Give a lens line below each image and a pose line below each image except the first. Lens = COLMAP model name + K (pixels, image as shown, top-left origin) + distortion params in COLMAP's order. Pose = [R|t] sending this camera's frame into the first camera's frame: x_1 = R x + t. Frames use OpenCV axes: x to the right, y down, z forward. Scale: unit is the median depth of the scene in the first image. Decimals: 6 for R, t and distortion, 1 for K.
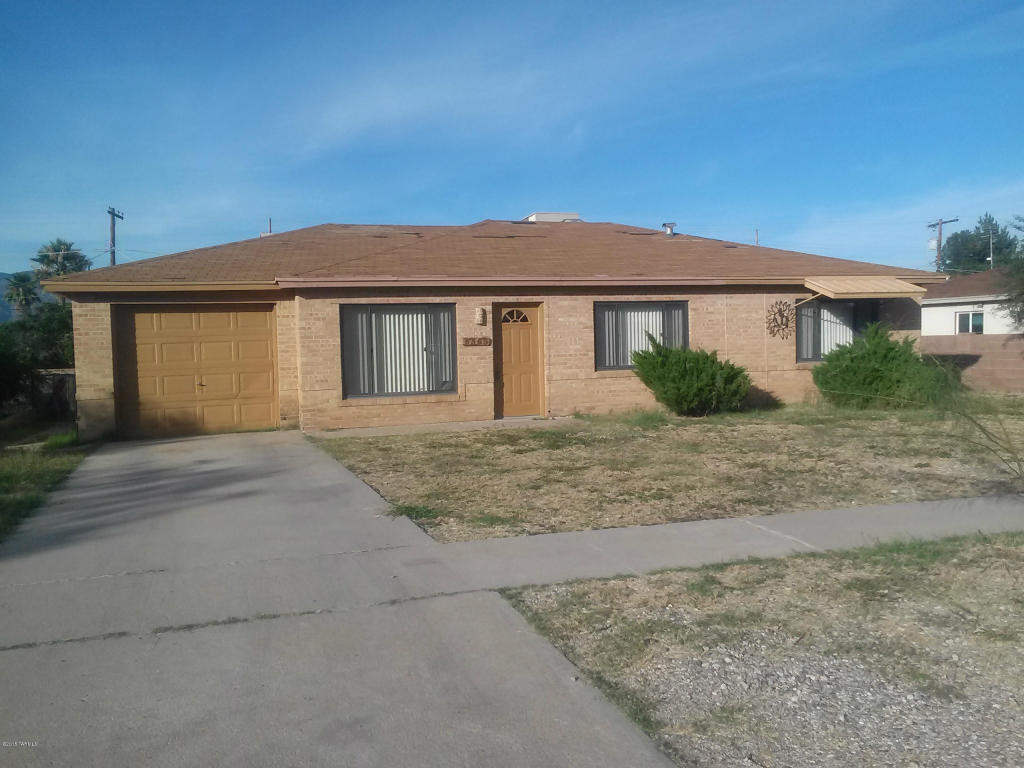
lens RADIAL K [[895.9, 0, 518.9], [0, 895.9, 380.6], [0, 0, 1]] dist [0.055507, -0.016092]
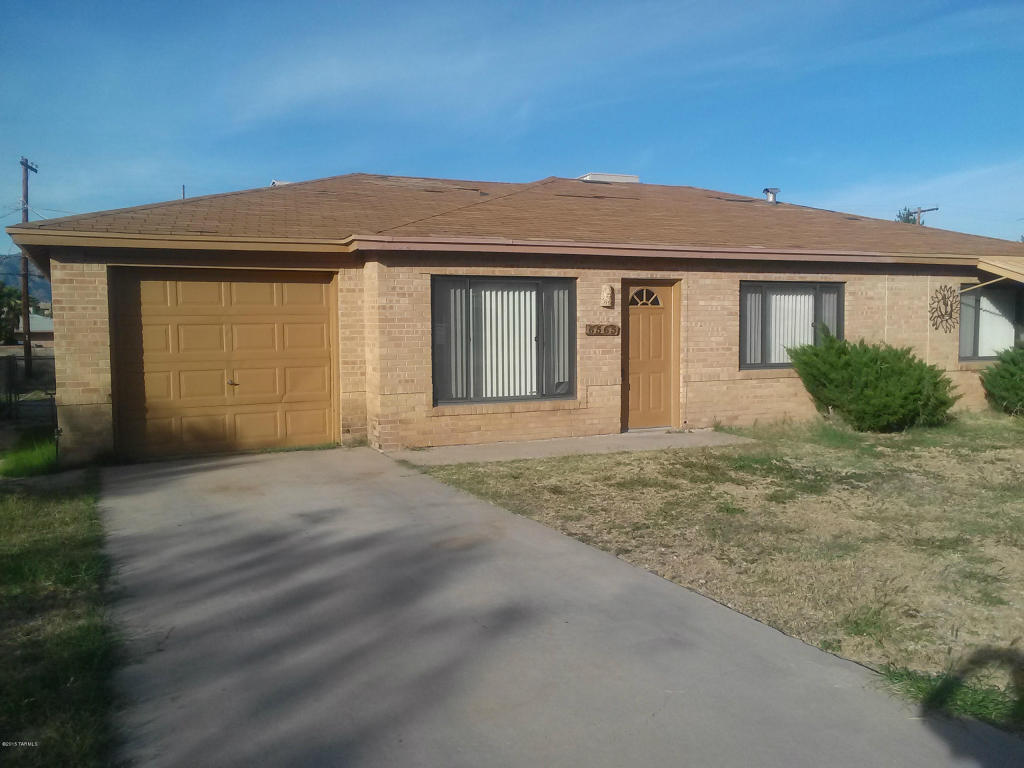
lens RADIAL K [[907.8, 0, 532.8], [0, 907.8, 386.4], [0, 0, 1]] dist [0.052381, -0.006477]
pose [[0.994517, 0.012897, 0.103779, -0.182463], [-0.015423, 0.999603, 0.023569, -0.013118], [-0.103434, -0.025041, 0.994321, 0.246655]]
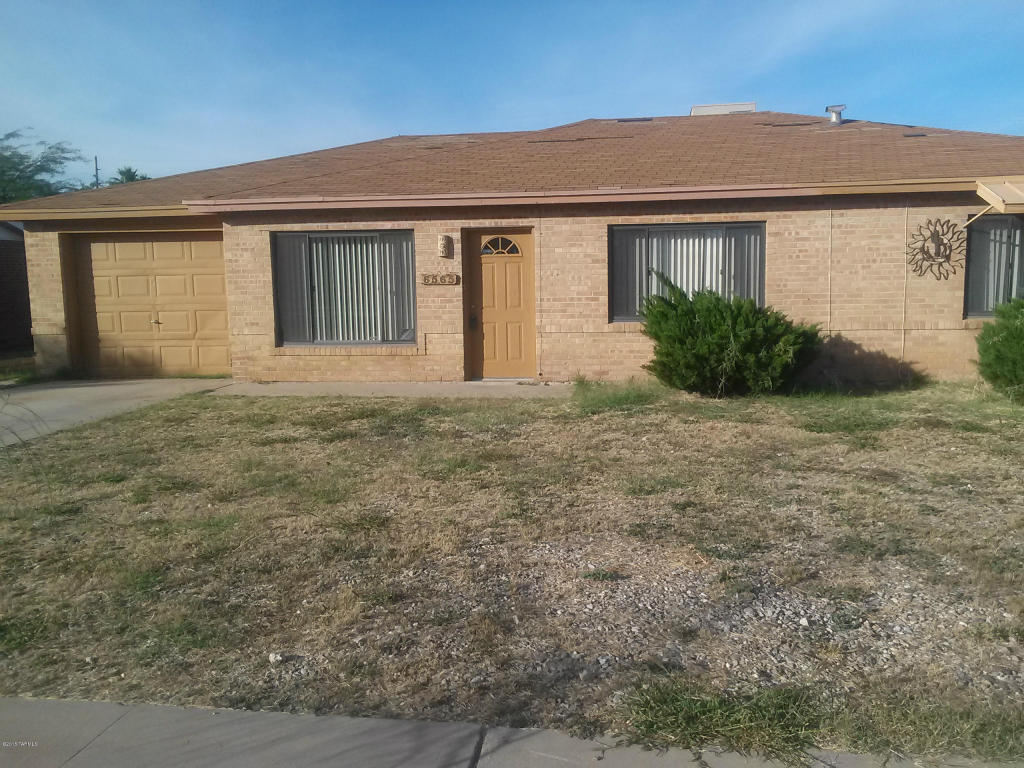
lens RADIAL K [[895.9, 0, 518.9], [0, 895.9, 380.6], [0, 0, 1]] dist [0.055507, -0.016092]
pose [[0.890262, 0.066818, -0.450521, 0.365959], [-0.027947, 0.995330, 0.092395, -0.029872], [0.454590, -0.069665, 0.887972, 0.337476]]
